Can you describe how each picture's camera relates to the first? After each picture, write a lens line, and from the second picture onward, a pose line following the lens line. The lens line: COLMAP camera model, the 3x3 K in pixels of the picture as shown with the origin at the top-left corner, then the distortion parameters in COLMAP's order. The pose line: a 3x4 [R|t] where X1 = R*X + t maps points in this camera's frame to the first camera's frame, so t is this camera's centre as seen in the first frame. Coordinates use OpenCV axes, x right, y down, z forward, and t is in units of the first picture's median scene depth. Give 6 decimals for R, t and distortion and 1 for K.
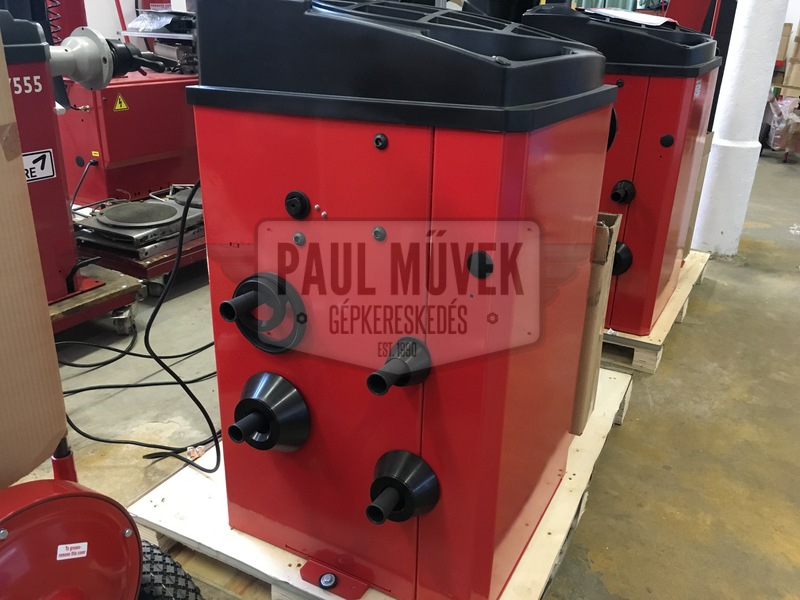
lens RADIAL K [[682.9, 0, 400.0], [0, 682.9, 300.0], [0, 0, 1]] dist [0.062783, -0.096140]
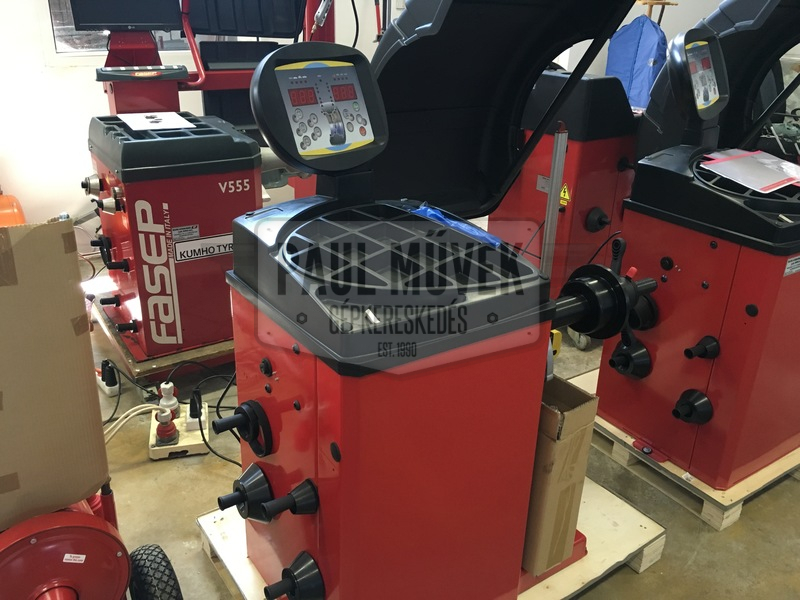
lens RADIAL K [[682.9, 0, 400.0], [0, 682.9, 300.0], [0, 0, 1]] dist [0.062783, -0.096140]
pose [[0.890845, 0.184240, -0.415272, 0.236399], [-0.178922, 0.982485, 0.052064, -0.141539], [0.417590, 0.027921, 0.908206, -0.071063]]
